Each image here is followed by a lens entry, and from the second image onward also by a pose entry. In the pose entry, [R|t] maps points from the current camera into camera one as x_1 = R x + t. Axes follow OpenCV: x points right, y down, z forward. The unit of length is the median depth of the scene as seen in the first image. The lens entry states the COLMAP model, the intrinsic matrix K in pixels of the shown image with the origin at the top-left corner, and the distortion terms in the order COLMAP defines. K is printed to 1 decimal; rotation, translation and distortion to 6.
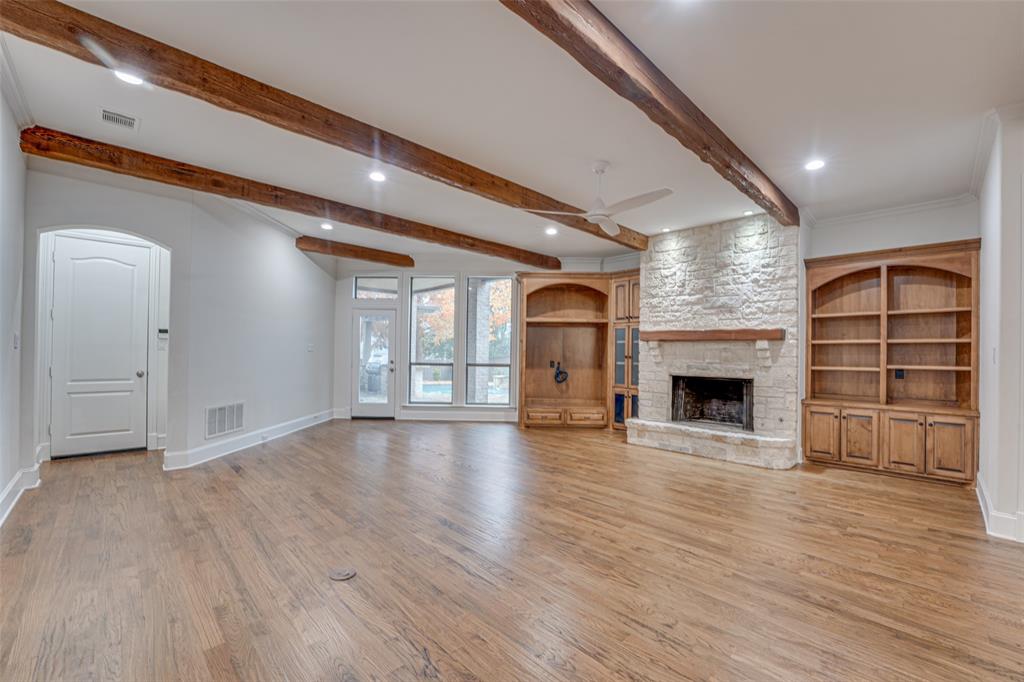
lens RADIAL K [[417.9, 0, 516.8], [0, 417.9, 347.3], [0, 0, 1]] dist [-0.002873, -0.000276]
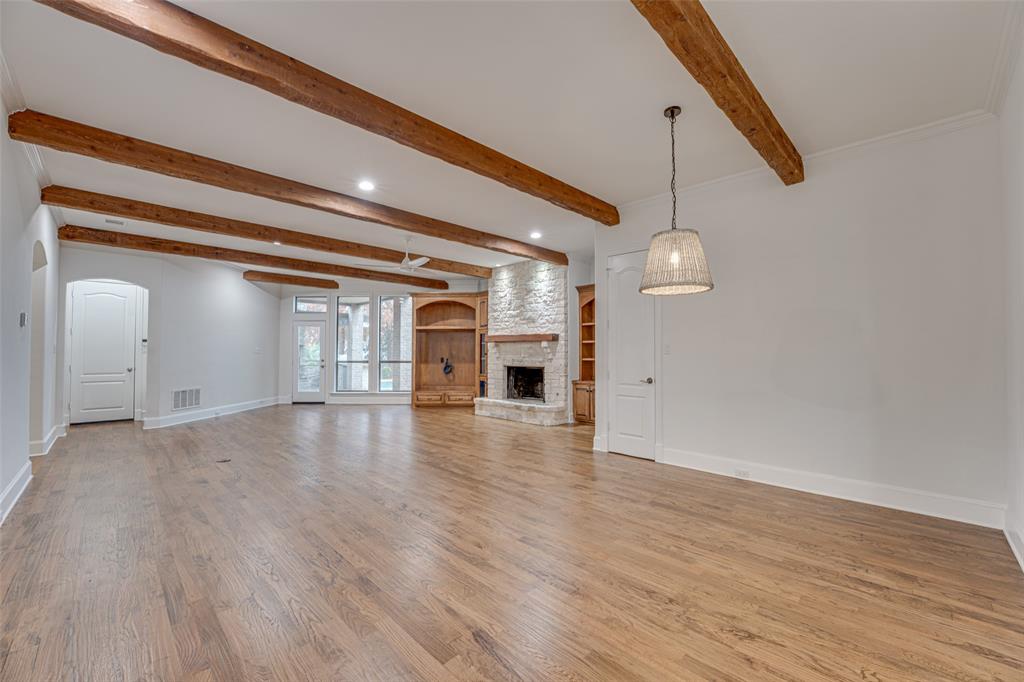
lens RADIAL K [[411.0, 0, 512.0], [0, 411.0, 341.0], [0, 0, 1]] dist [-0.000016, 0.000196]
pose [[0.999906, -0.013208, 0.003628, 0.386537], [0.013261, 0.999800, -0.014940, 0.001856], [-0.003430, 0.014987, 0.999882, -0.400005]]
